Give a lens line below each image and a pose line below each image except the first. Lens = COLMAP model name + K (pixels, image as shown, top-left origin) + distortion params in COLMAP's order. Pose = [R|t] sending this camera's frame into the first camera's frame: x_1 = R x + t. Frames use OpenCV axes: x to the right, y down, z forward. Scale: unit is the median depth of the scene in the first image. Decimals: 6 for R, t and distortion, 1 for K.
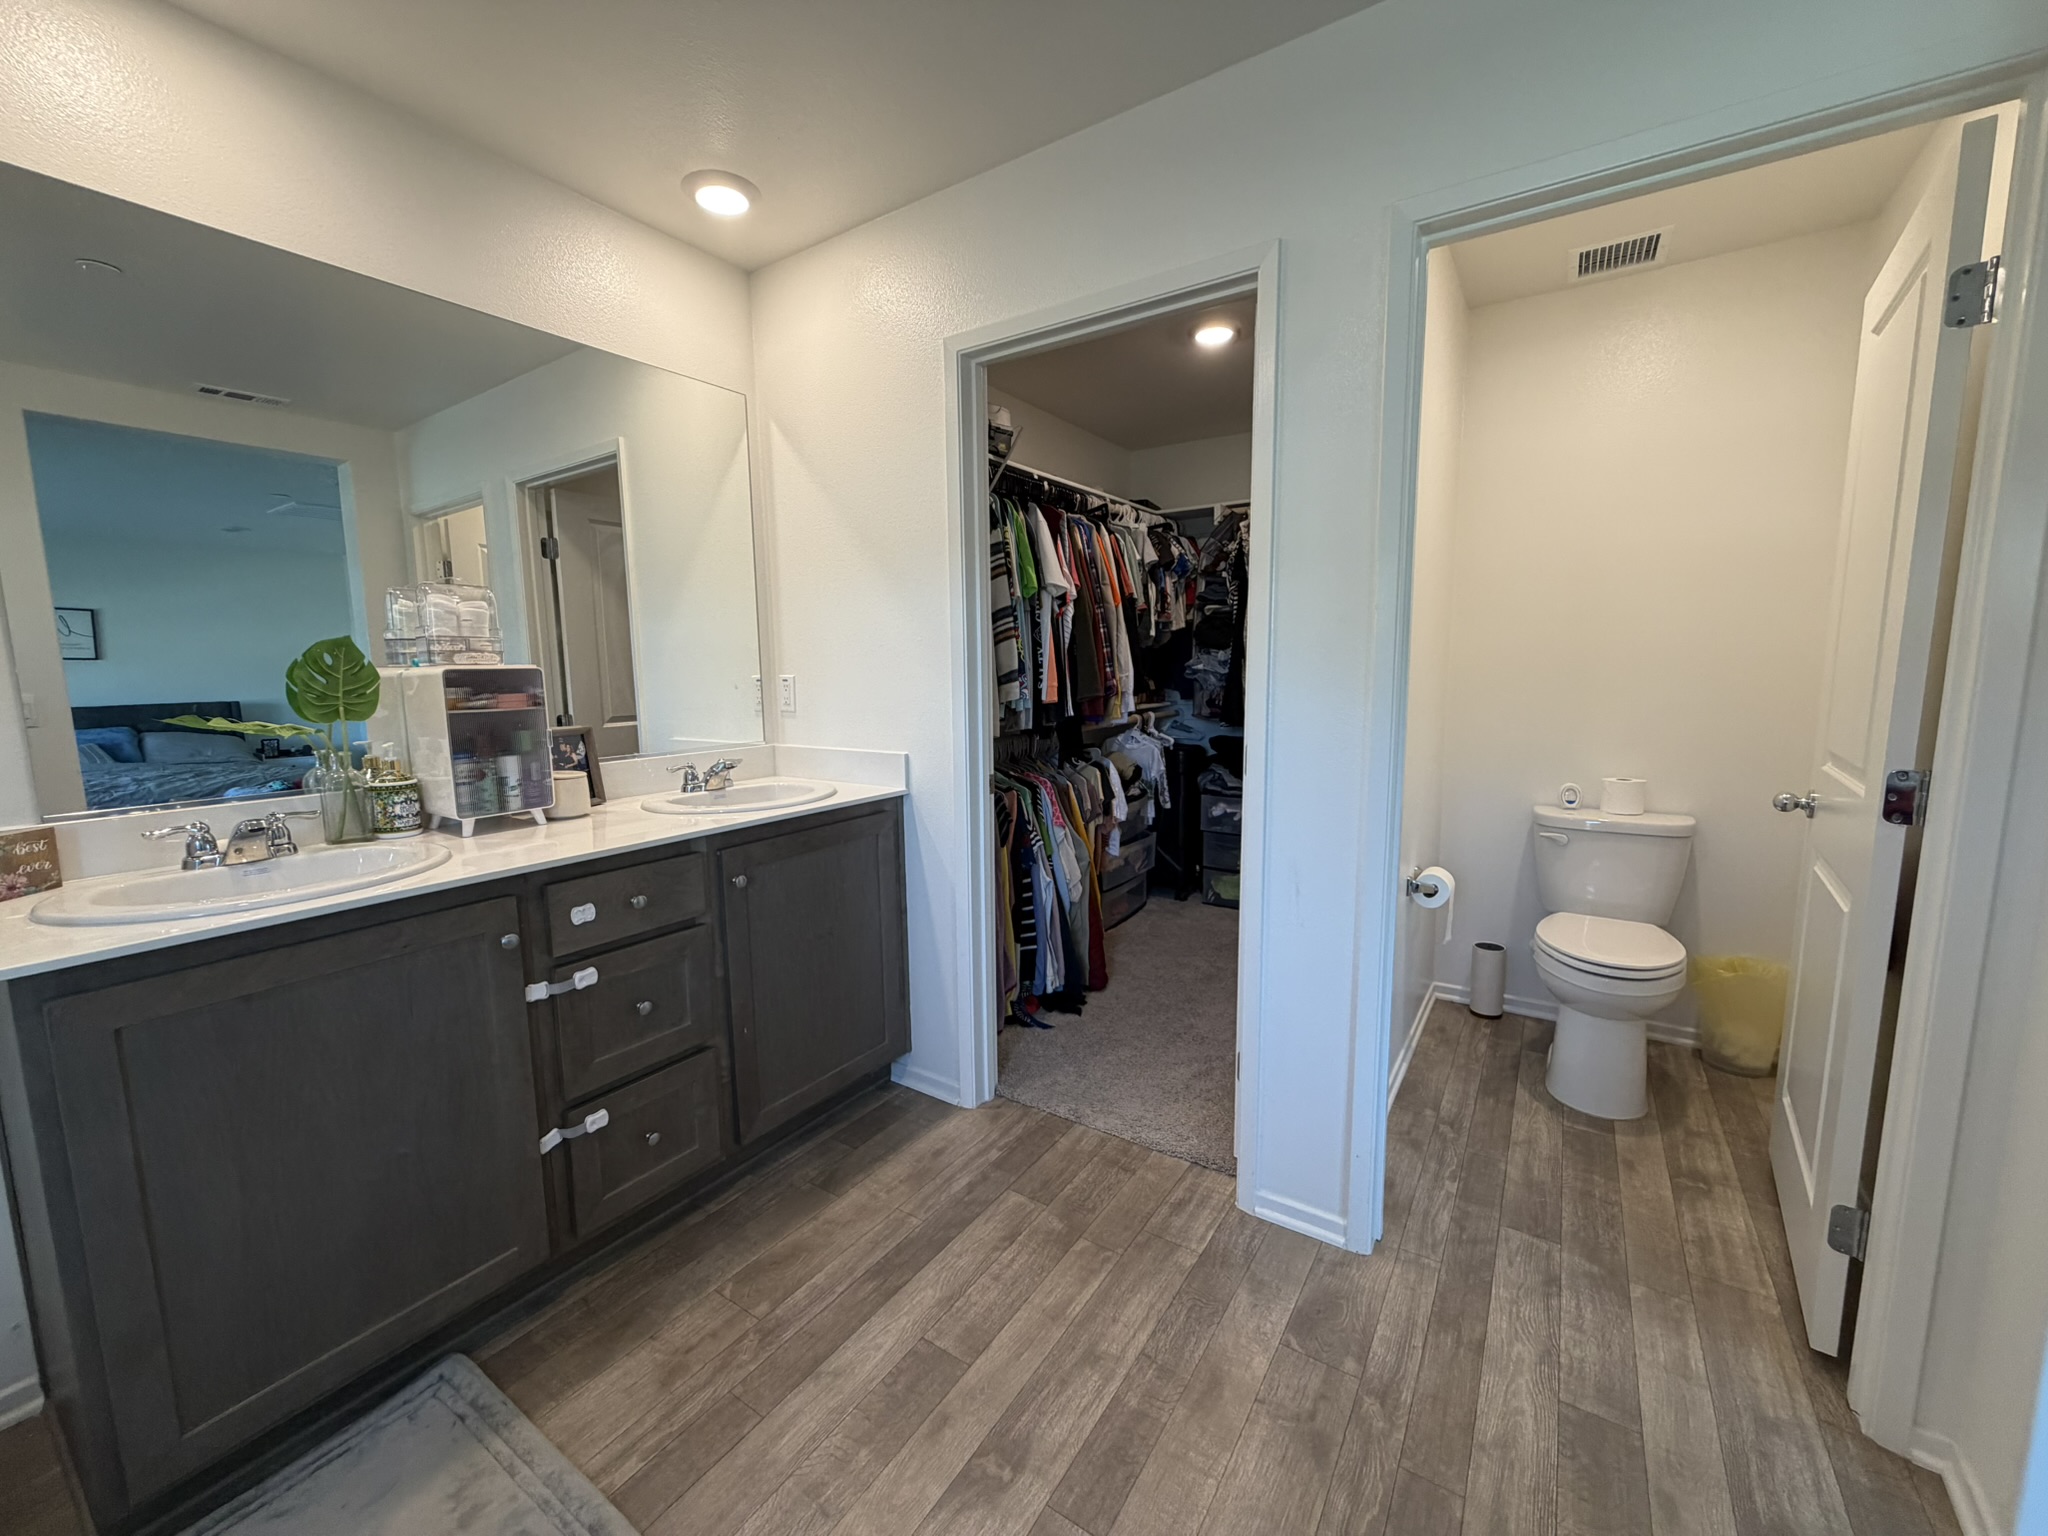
lens RADIAL K [[812.2, 0, 1017.2], [0, 812.2, 767.9], [0, 0, 1]] dist [-0.002521, 0.000129]
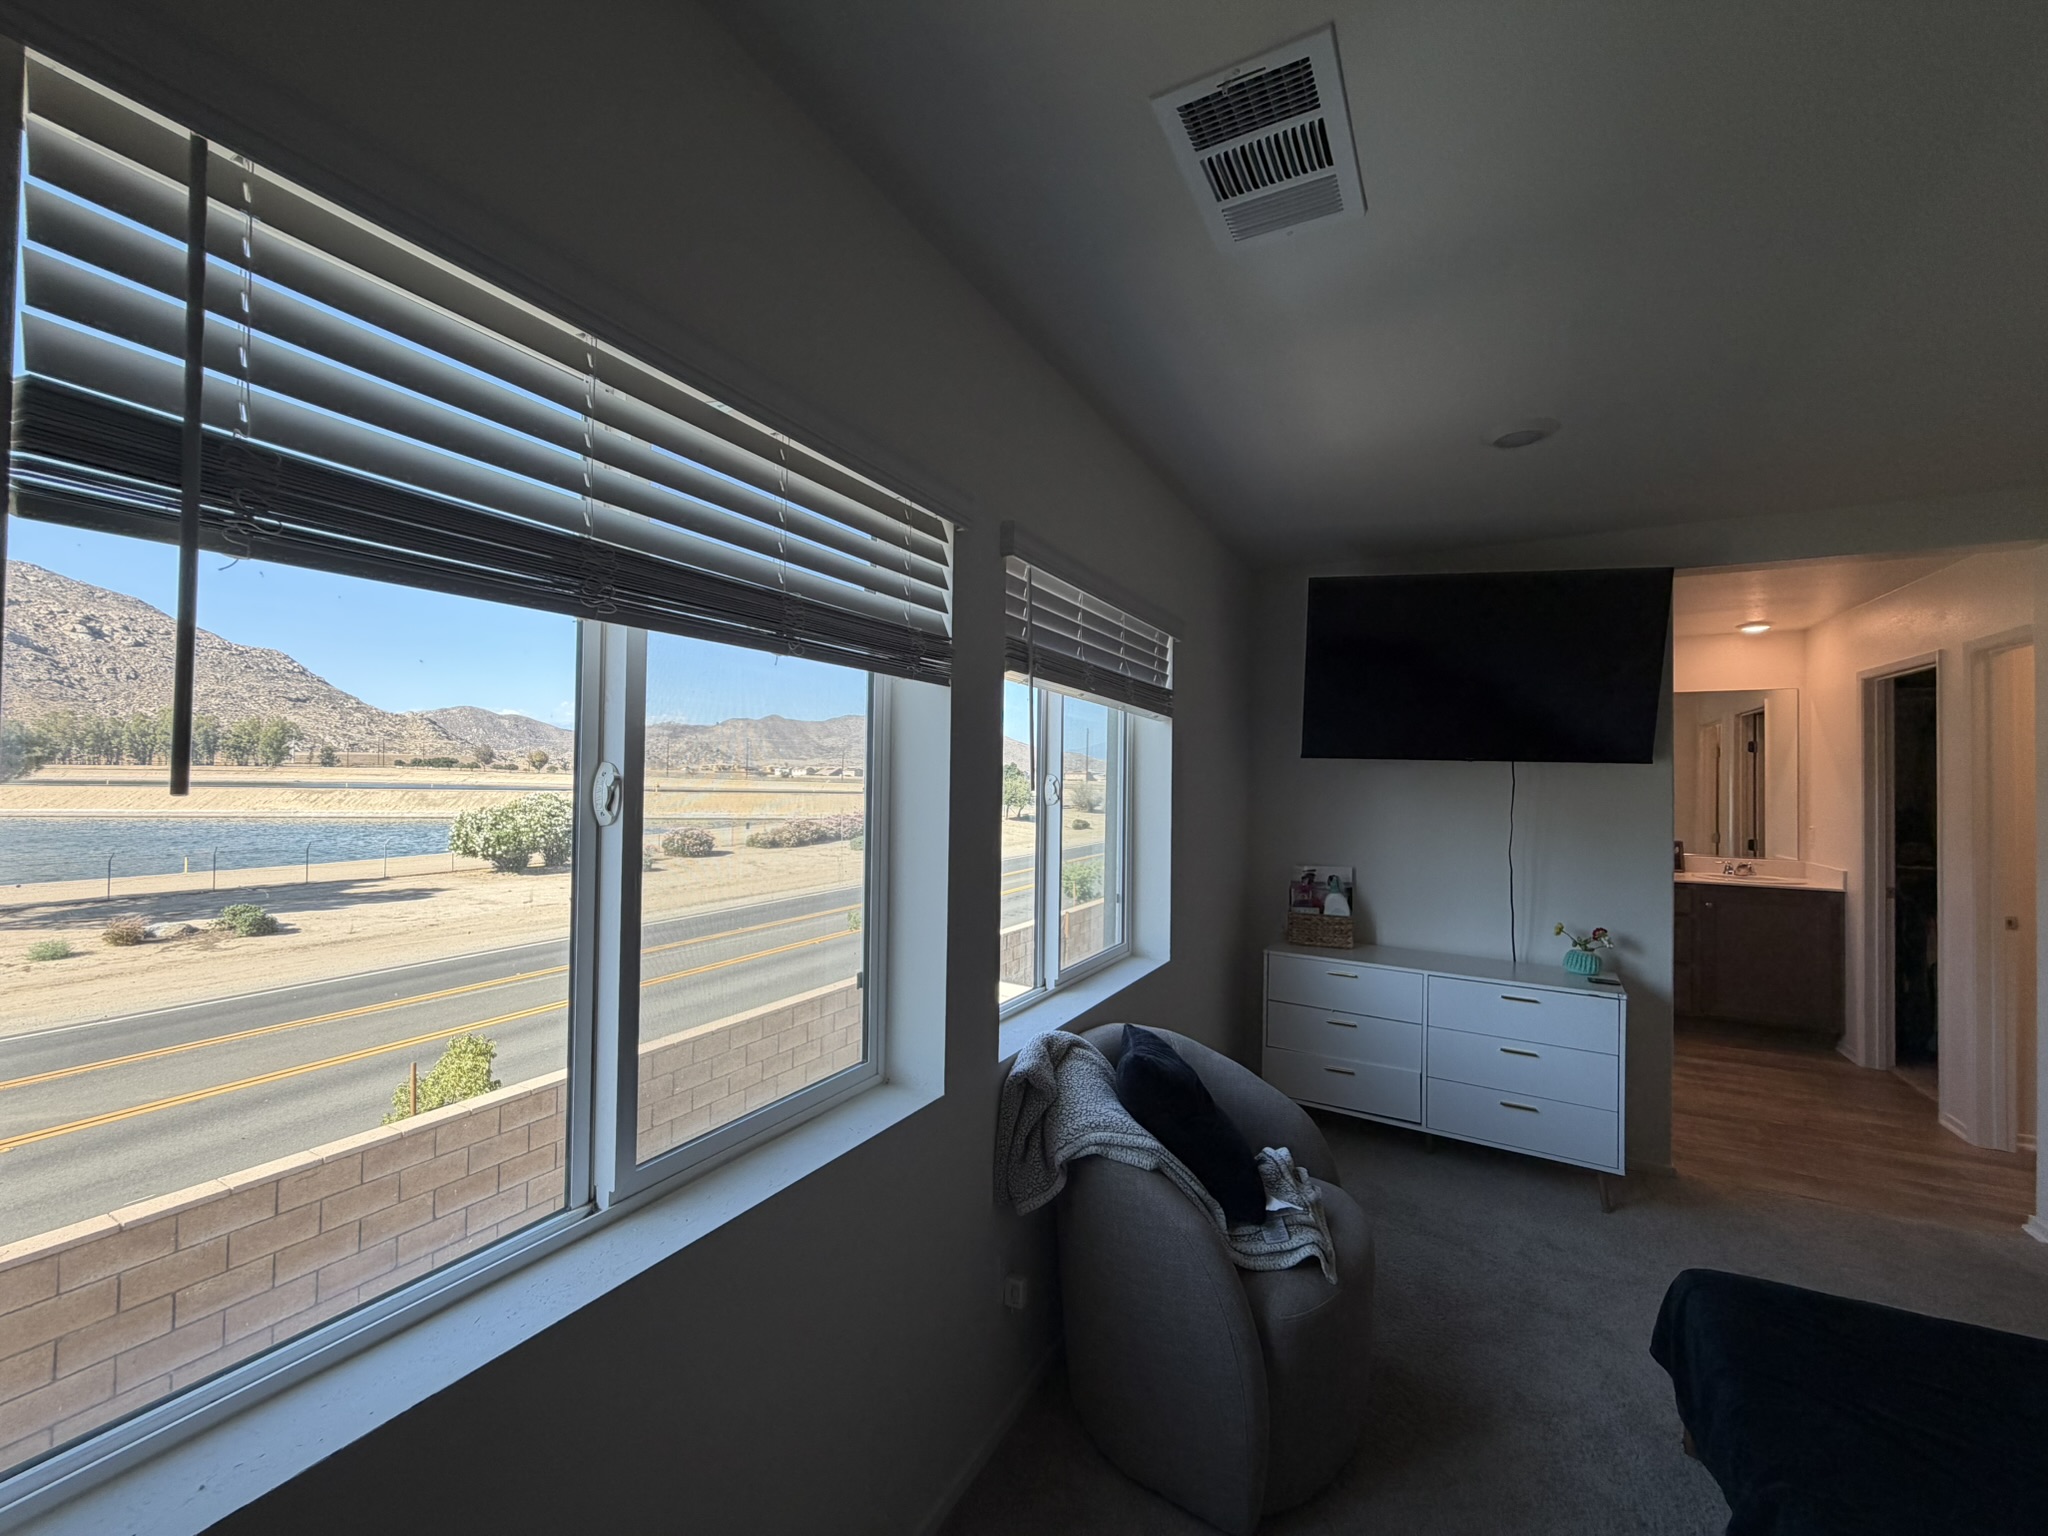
lens RADIAL K [[812.2, 0, 1020.8], [0, 812.2, 770.1], [0, 0, 1]] dist [-0.002521, 0.000129]
pose [[0.100053, 0.005494, -0.994967, 2.199549], [-0.140865, 0.989991, -0.008698, 0.053401], [0.984960, 0.141026, 0.099826, -1.614247]]
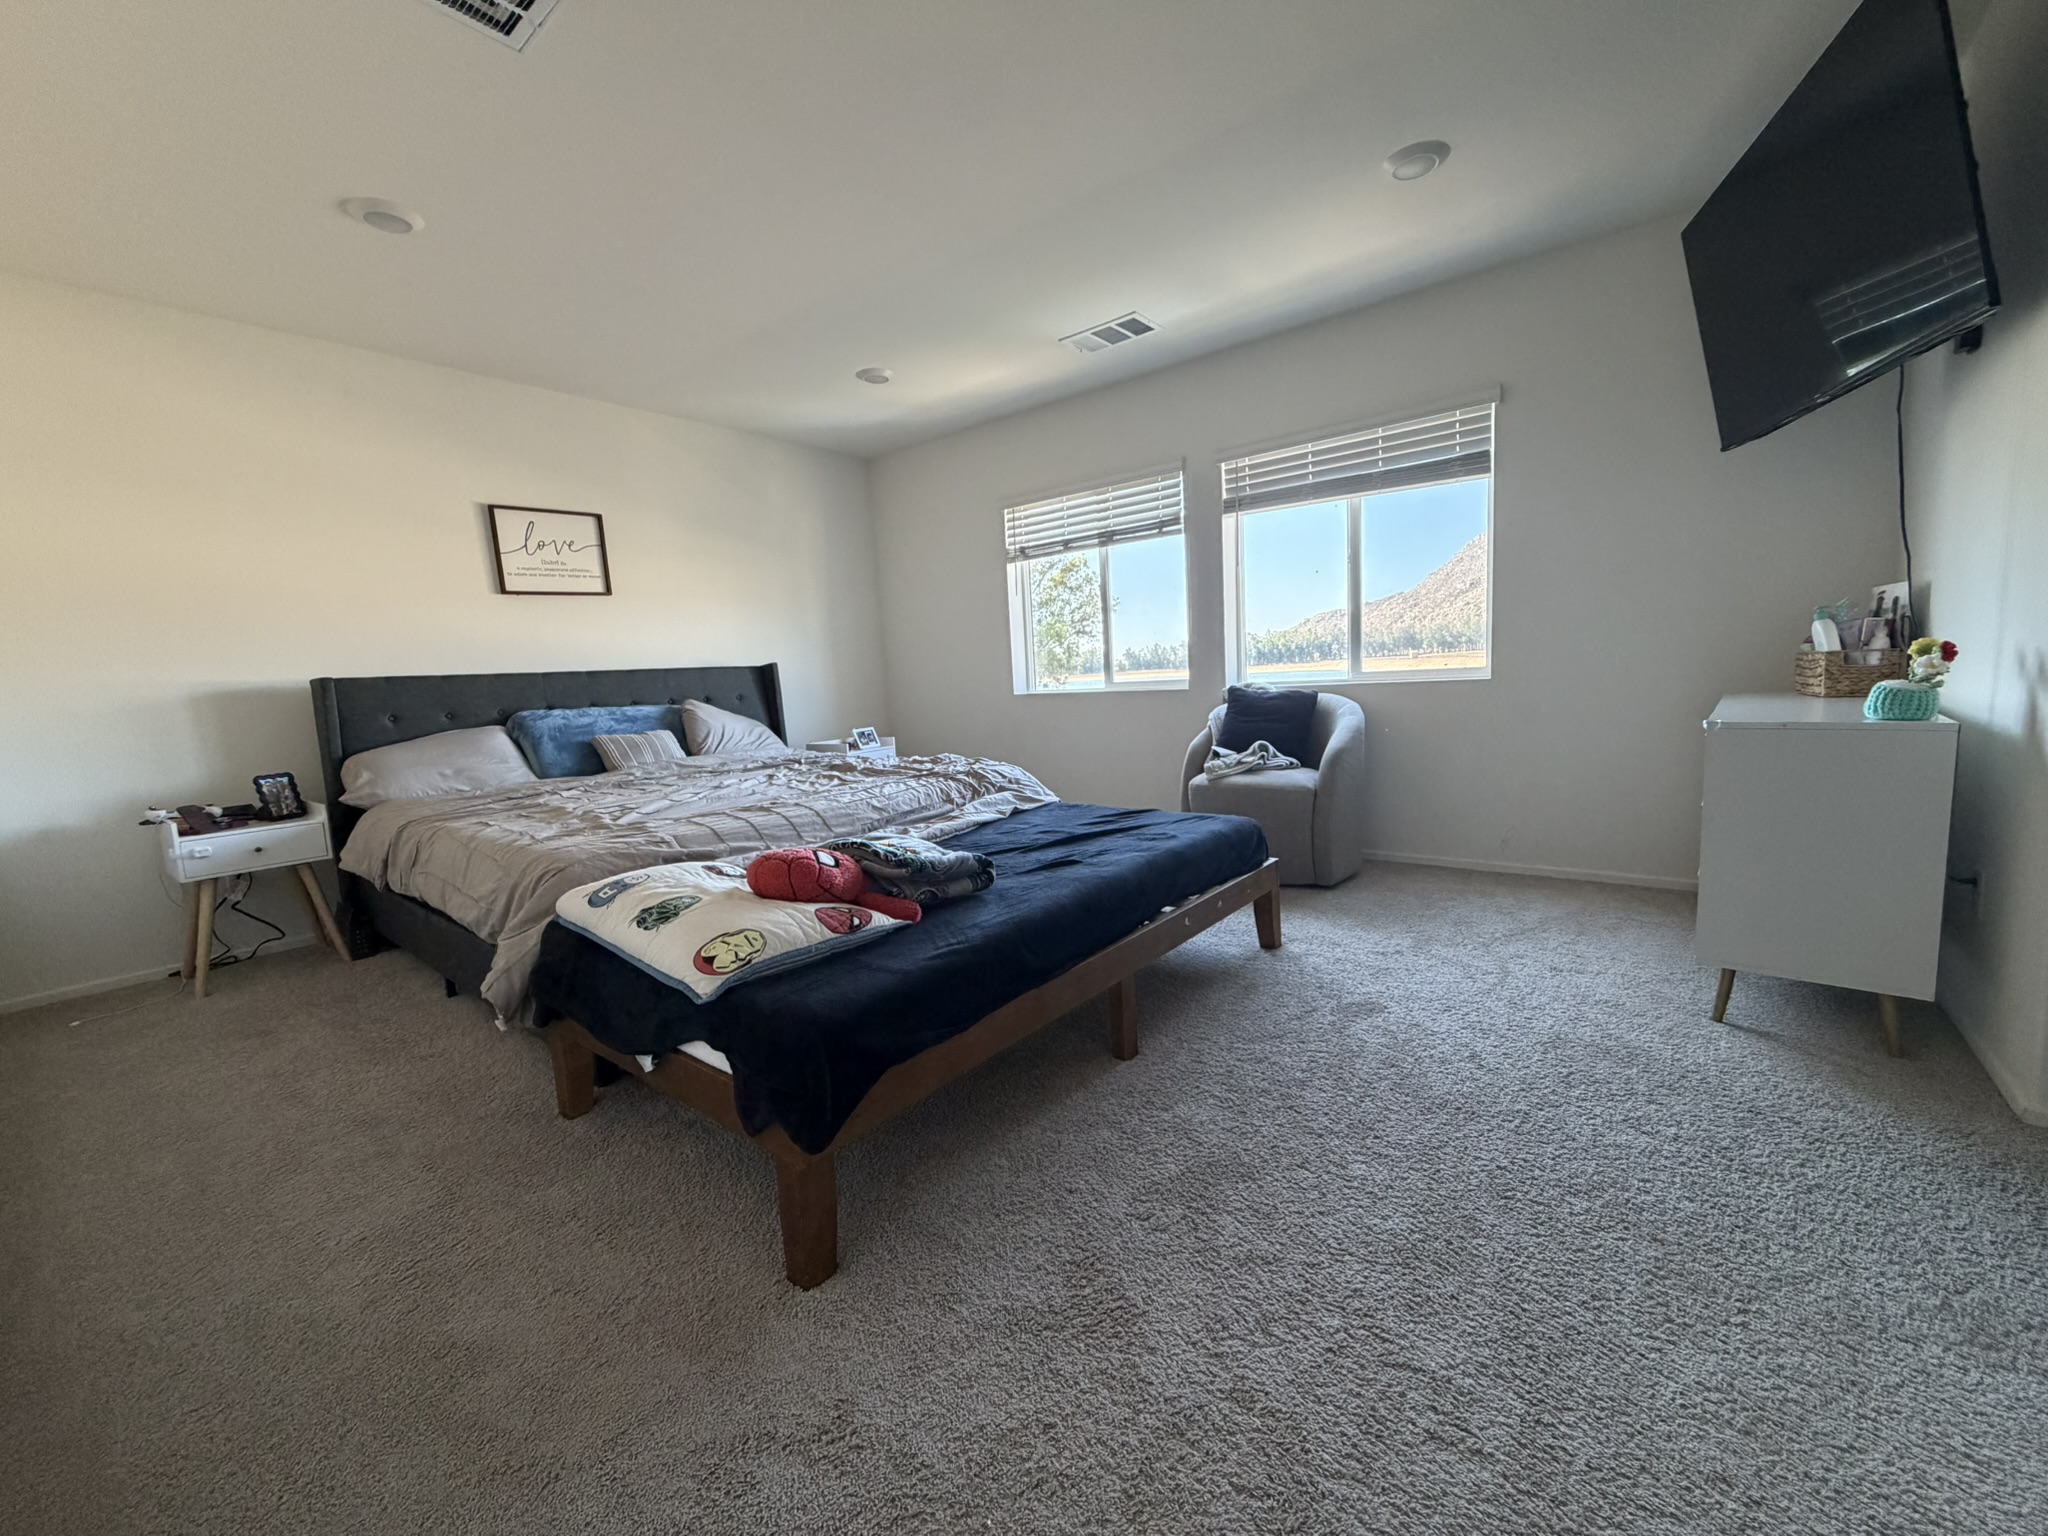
lens RADIAL K [[812.2, 0, 1015.8], [0, 812.2, 770.6], [0, 0, 1]] dist [-0.002521, 0.000129]
pose [[-0.991769, 0.059692, 0.113279, 1.529826], [0.087197, 0.962703, 0.256125, -0.022074], [-0.093765, 0.263894, -0.959983, 1.003782]]
